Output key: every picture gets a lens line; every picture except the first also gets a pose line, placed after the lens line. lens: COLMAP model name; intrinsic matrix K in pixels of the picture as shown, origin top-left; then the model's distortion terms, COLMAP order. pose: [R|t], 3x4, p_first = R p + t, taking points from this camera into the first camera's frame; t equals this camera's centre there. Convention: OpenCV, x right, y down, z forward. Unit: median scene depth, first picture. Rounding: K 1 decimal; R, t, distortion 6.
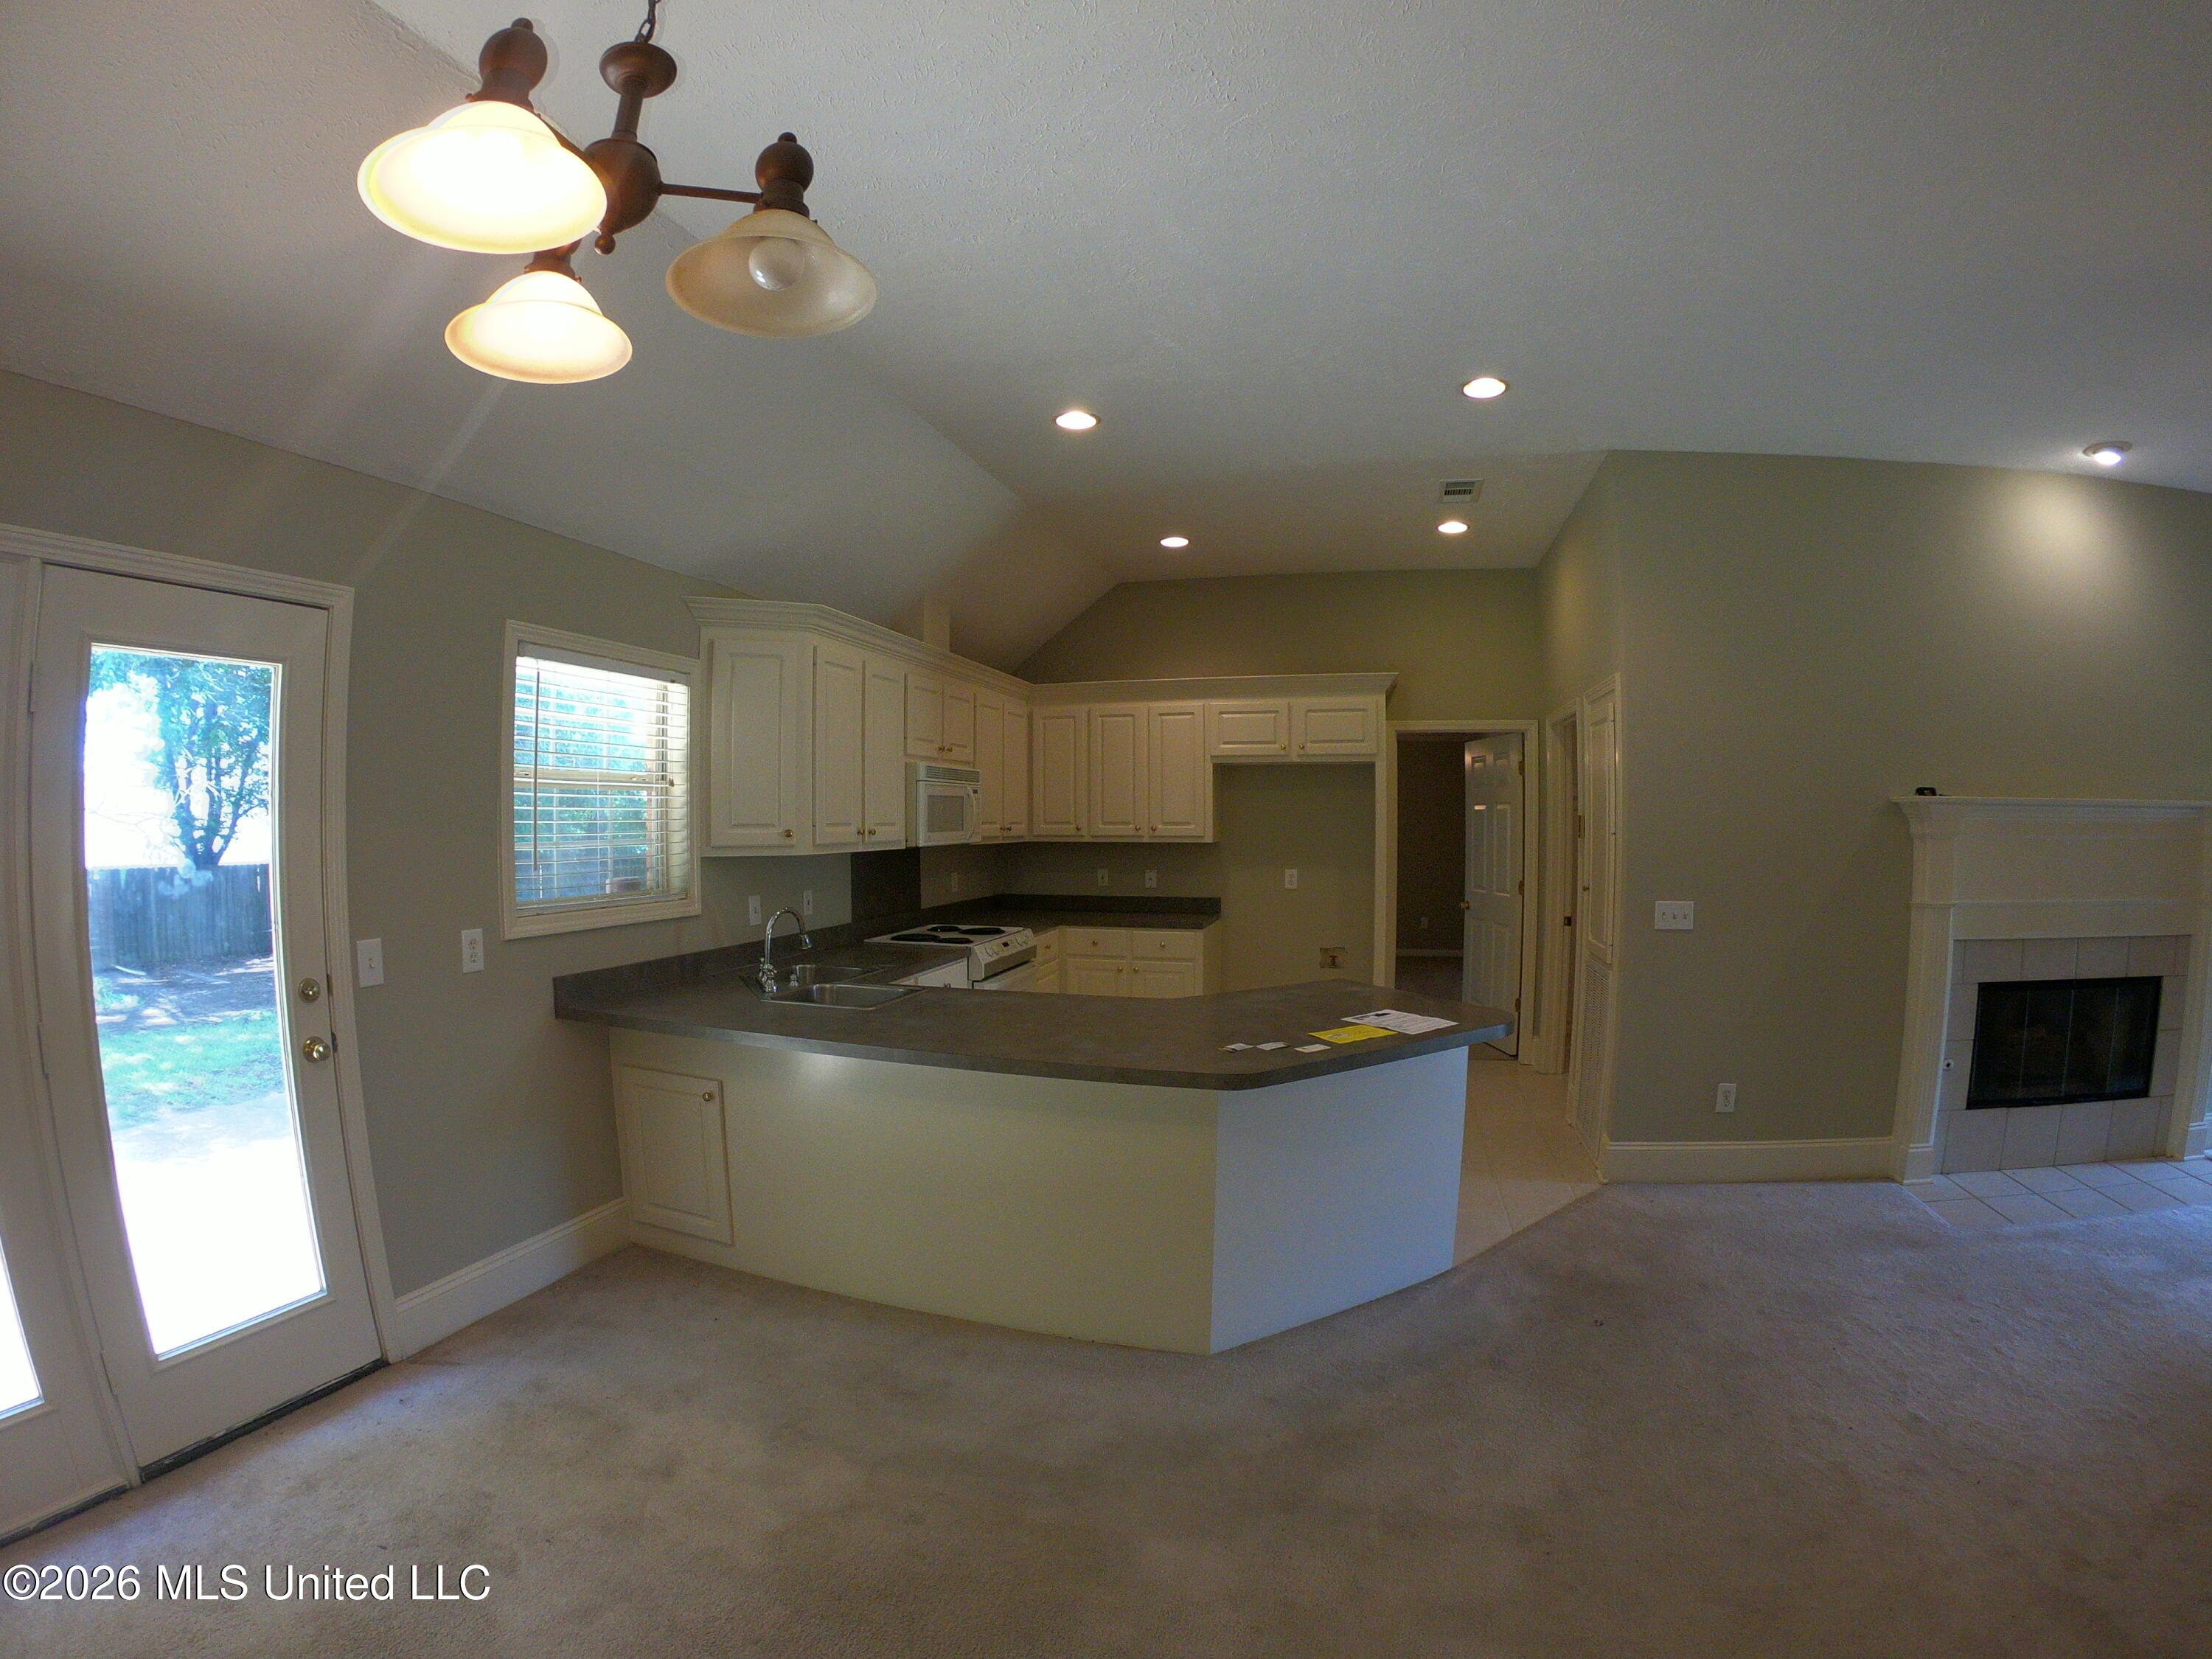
lens RADIAL K [[1047.1, 0, 1110.5], [0, 1047.1, 839.3], [0, 0, 1]] dist [-0.201599, 0.033710]
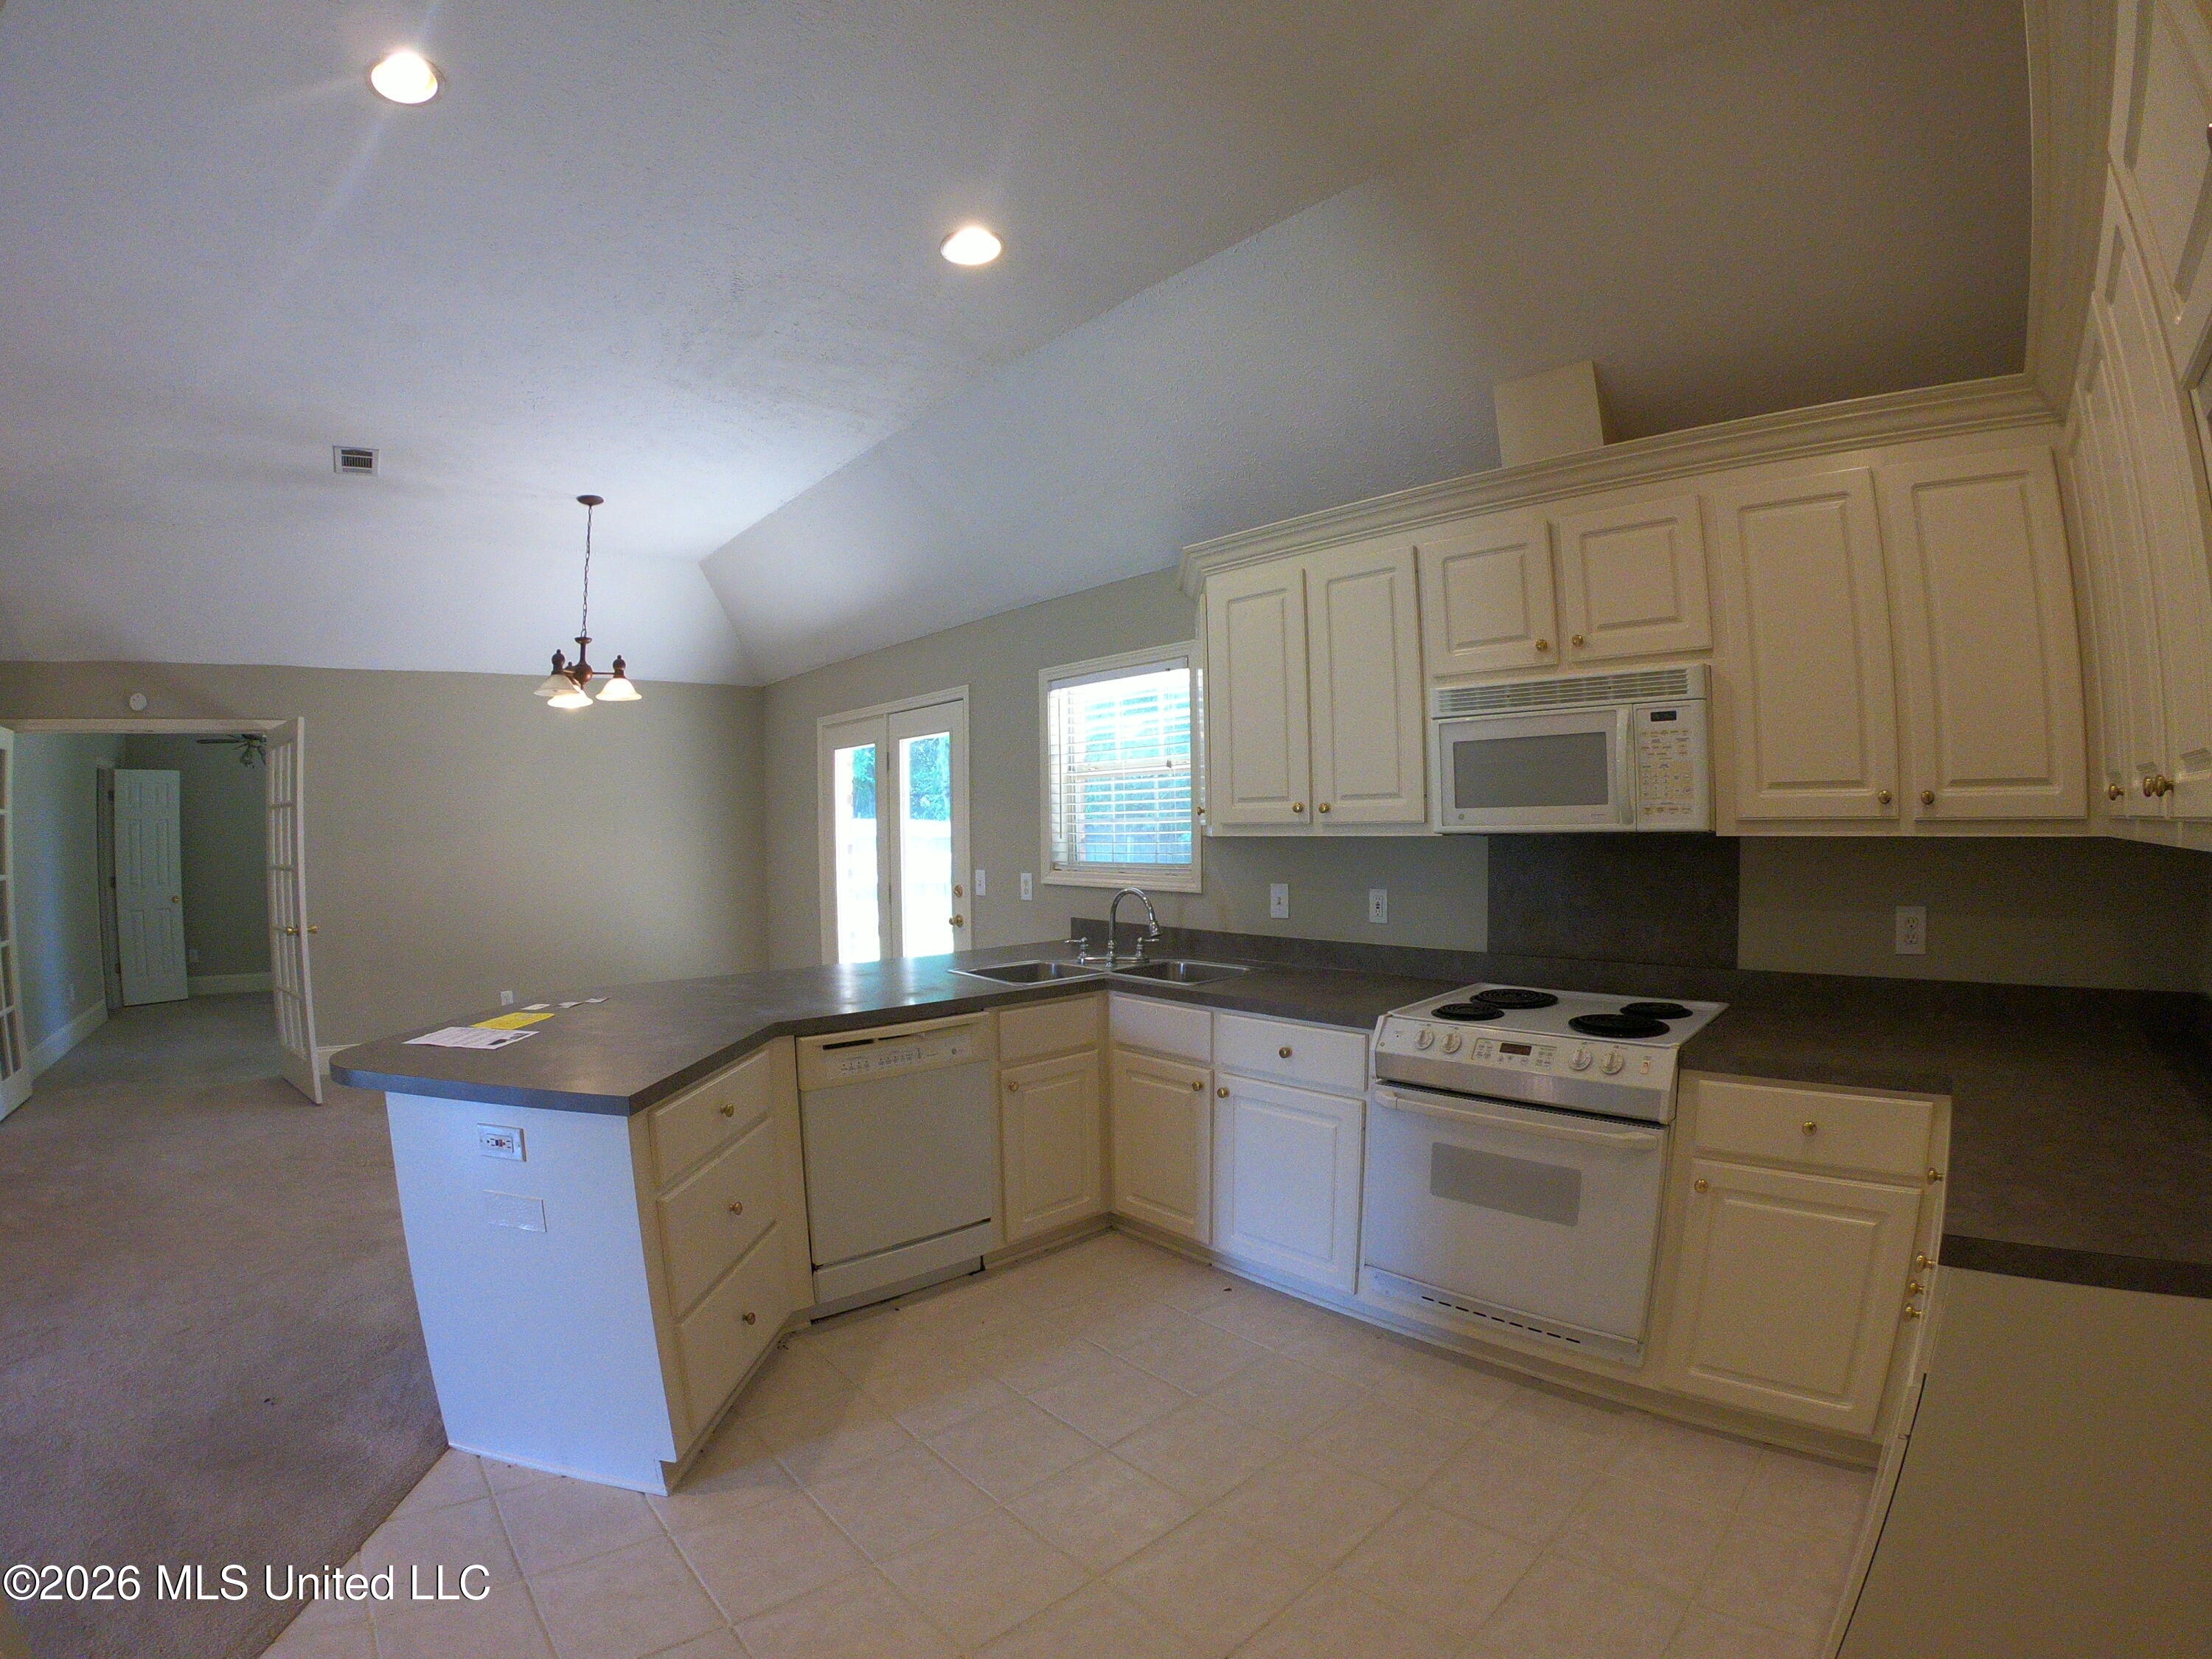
lens RADIAL K [[980.3, 0, 1064.5], [0, 980.3, 831.6], [0, 0, 1]] dist [-0.224357, 0.045342]
pose [[-0.550905, 0.010814, -0.834498, 0.438989], [-0.005763, 0.999843, 0.016761, -0.001390], [0.834548, 0.014043, -0.550756, 1.322733]]
